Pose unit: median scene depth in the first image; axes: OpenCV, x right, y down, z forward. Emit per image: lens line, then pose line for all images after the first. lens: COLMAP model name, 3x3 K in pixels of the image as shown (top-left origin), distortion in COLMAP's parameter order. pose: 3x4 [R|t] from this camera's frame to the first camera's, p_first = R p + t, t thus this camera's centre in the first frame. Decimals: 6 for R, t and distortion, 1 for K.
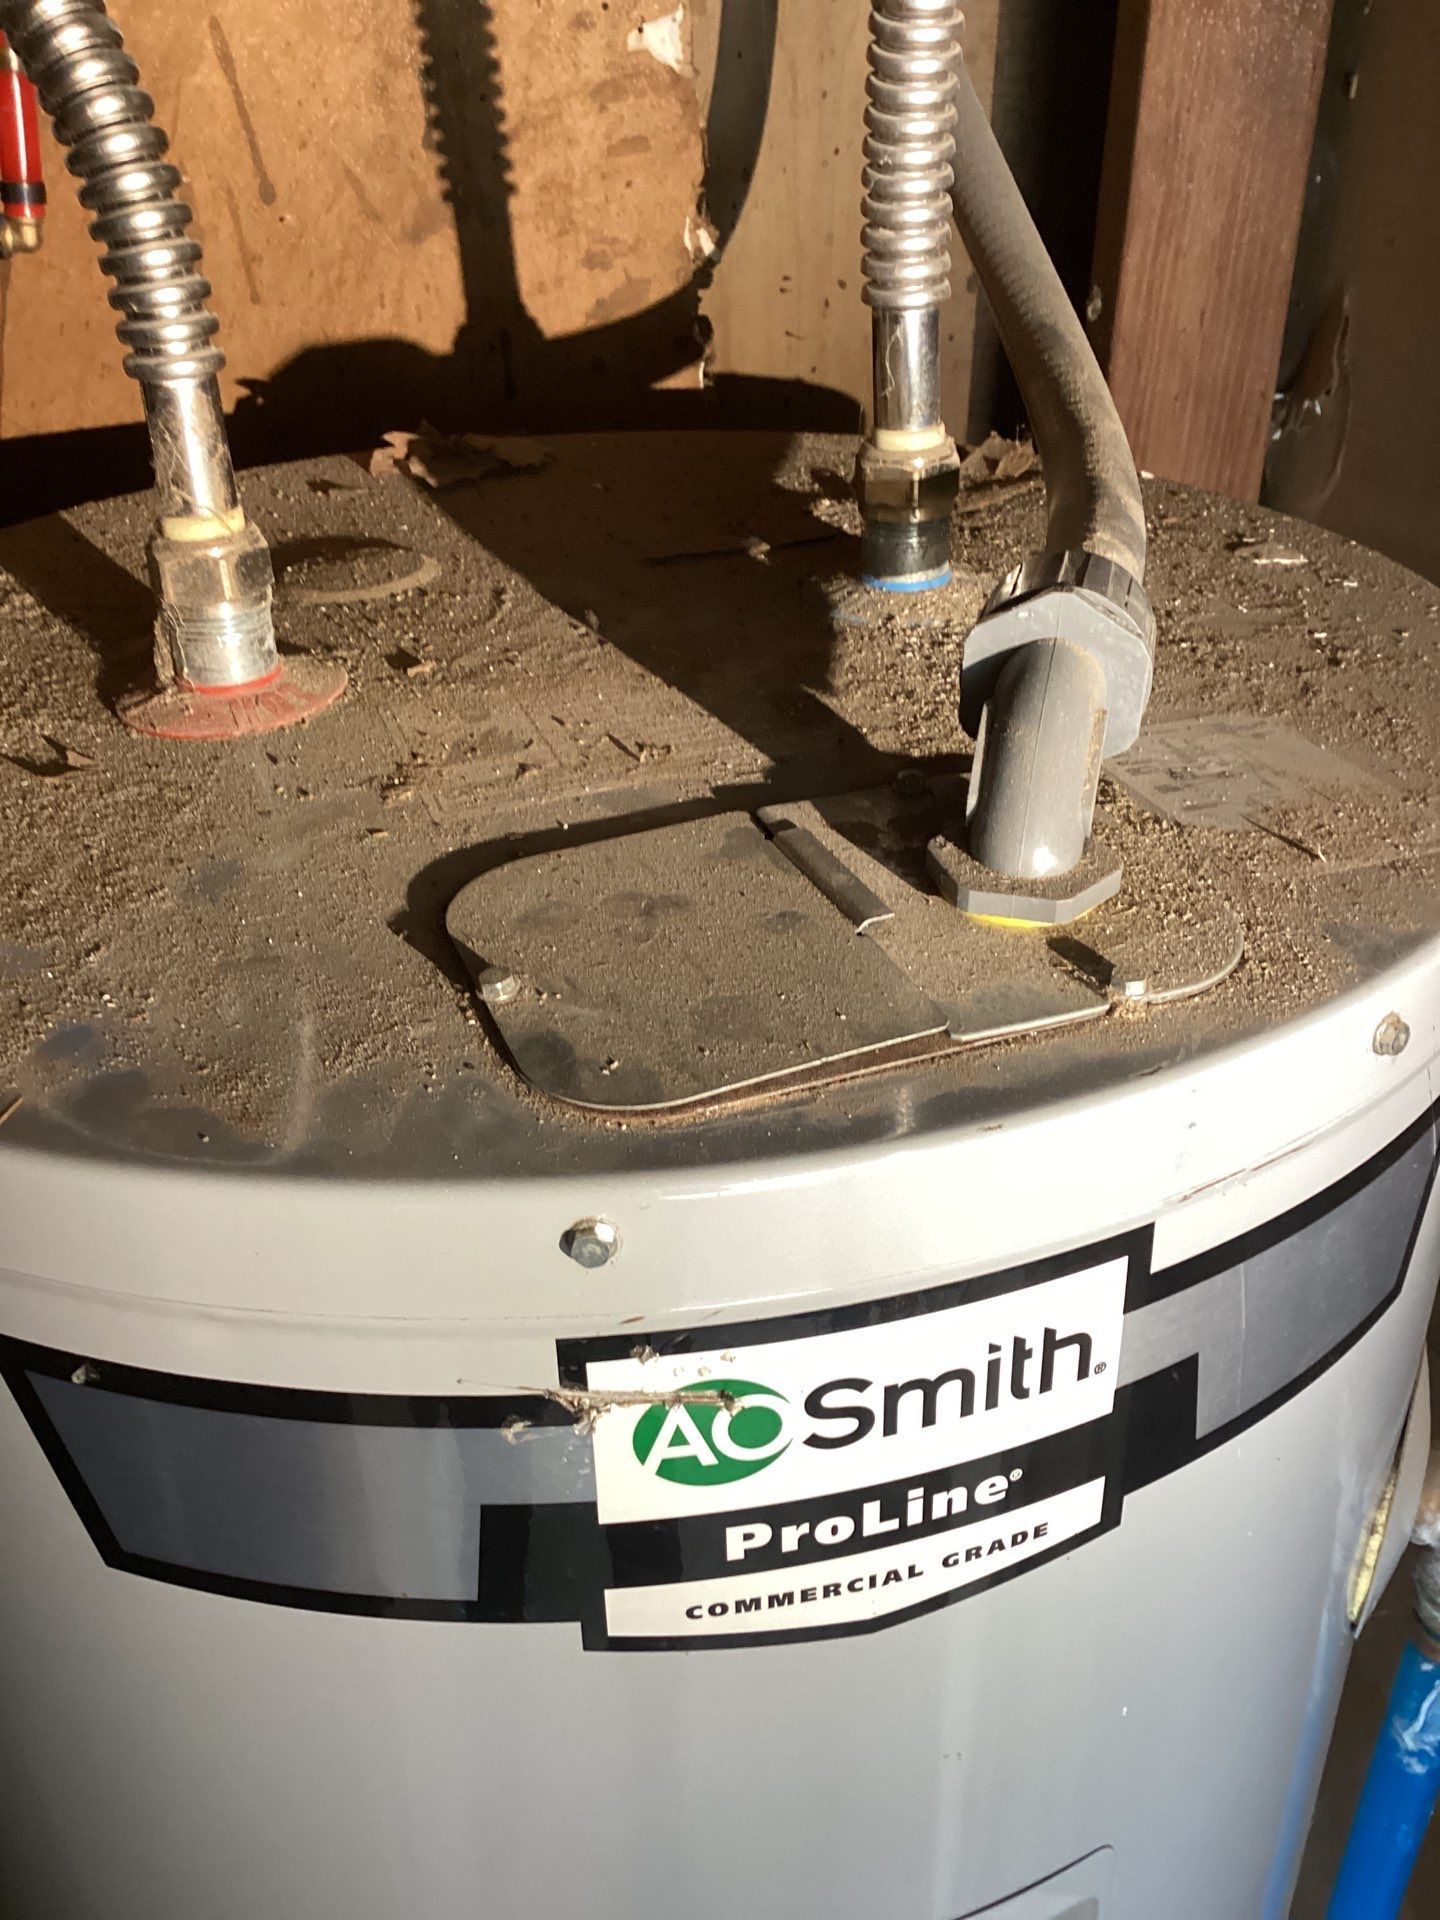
lens RADIAL K [[1764.8, 0, 719.2], [0, 1764.8, 903.4], [0, 0, 1]] dist [0.017682, 0.005214]
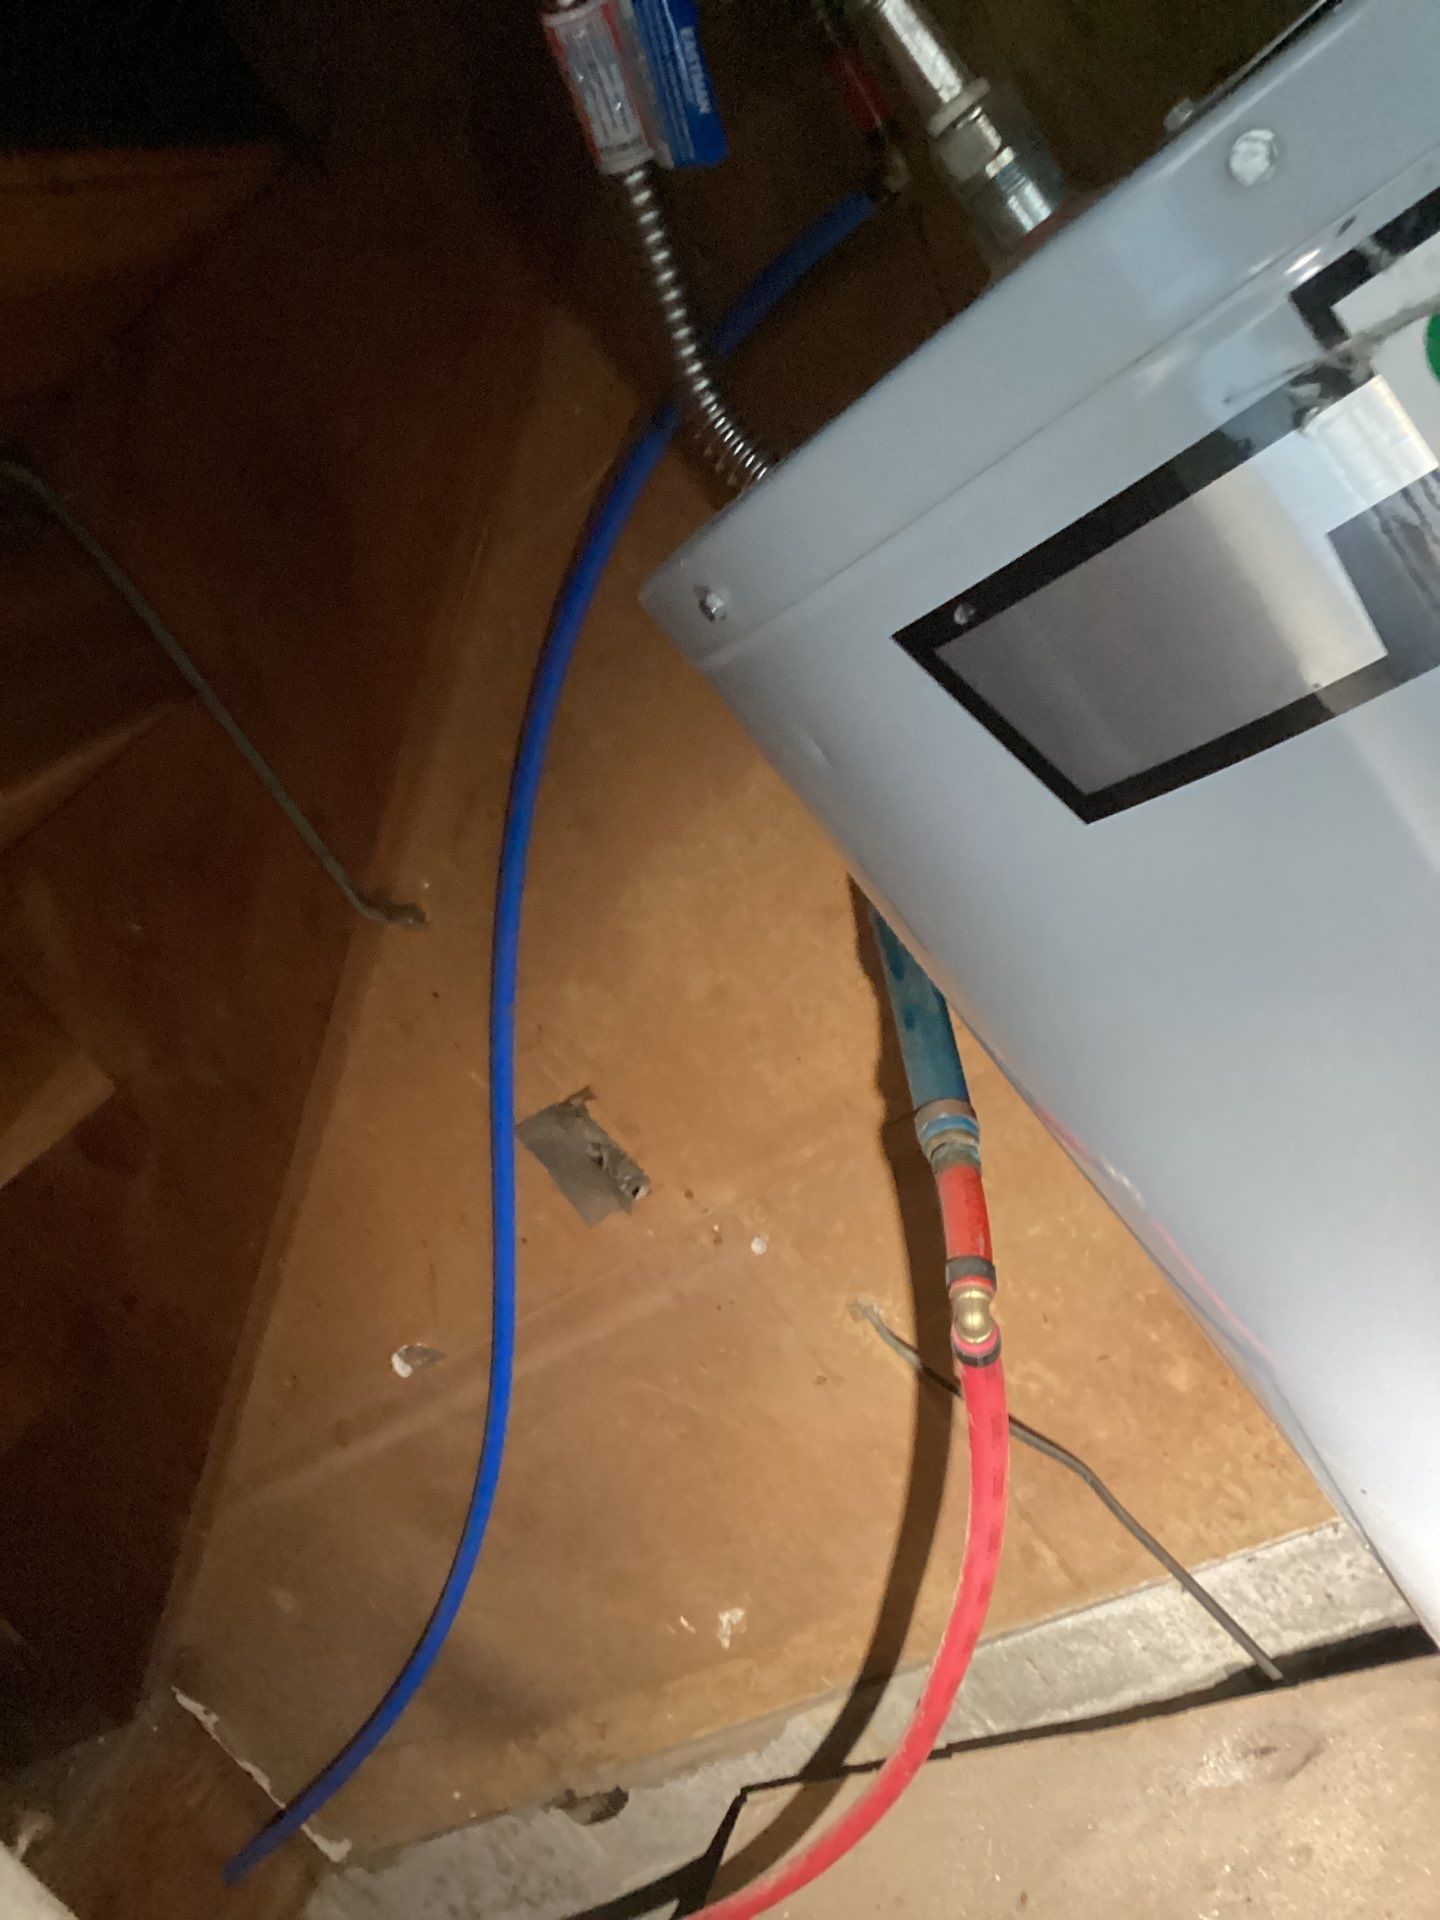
lens RADIAL K [[1749.7, 0, 712.0], [0, 1749.7, 966.1], [0, 0, 1]] dist [0.100468, -0.207647]
pose [[0.685079, -0.354302, -0.636503, 0.161429], [0.309750, 0.932511, -0.185682, 0.599694], [0.659334, -0.069950, 0.748589, 0.026500]]
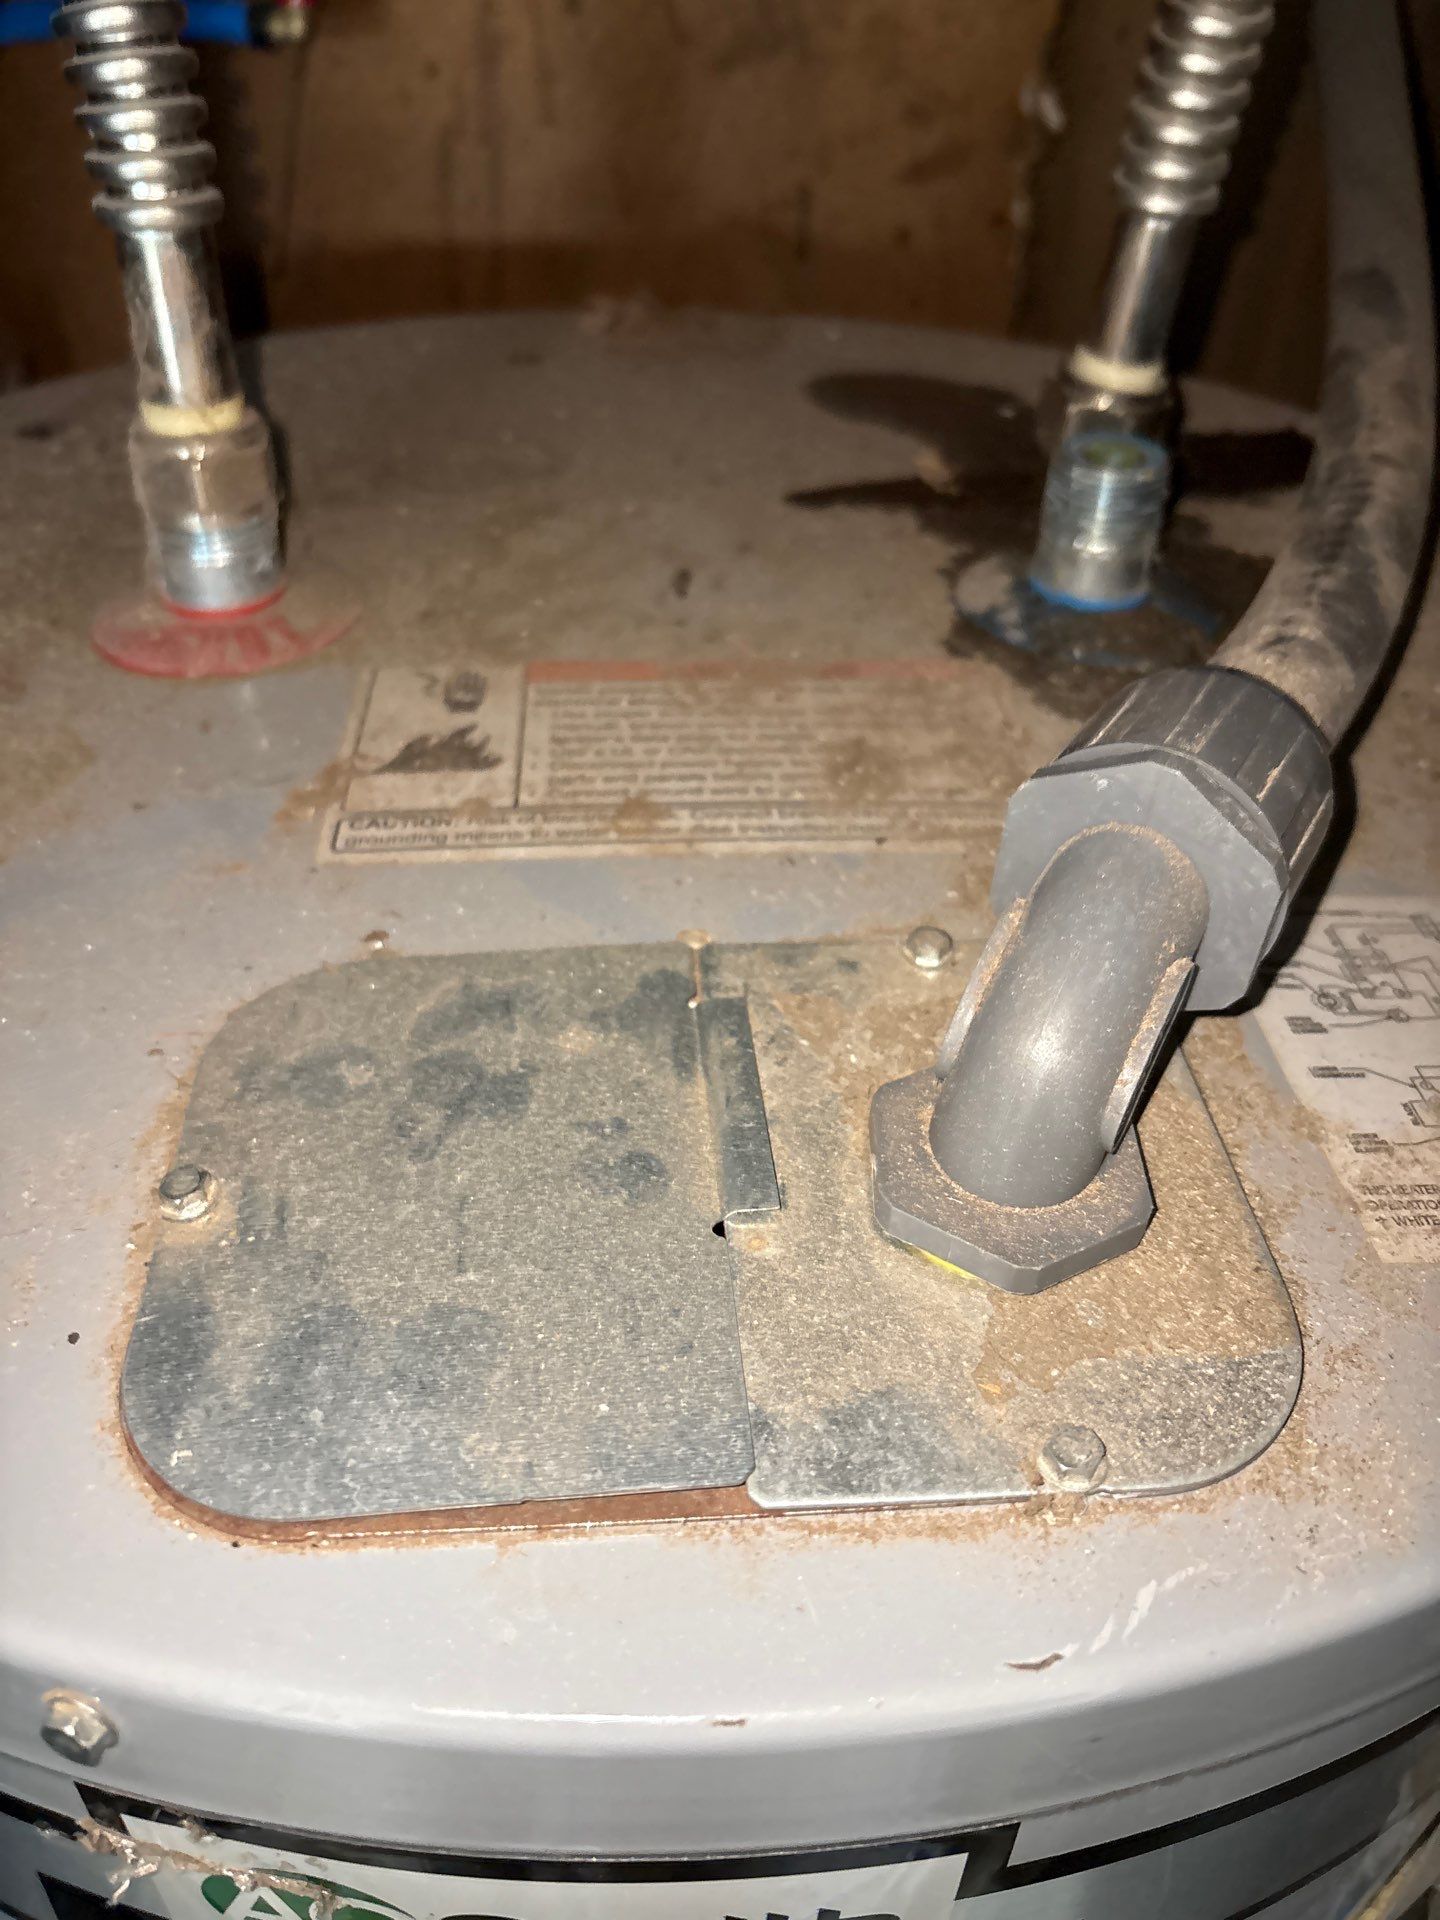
lens RADIAL K [[1485.7, 0, 717.7], [0, 1485.7, 930.0], [0, 0, 1]] dist [0.000419, -0.053669]
pose [[0.955547, 0.218128, -0.198367, 0.176467], [-0.181920, 0.965653, 0.185526, -0.208661], [0.232022, -0.141192, 0.962409, 0.486862]]
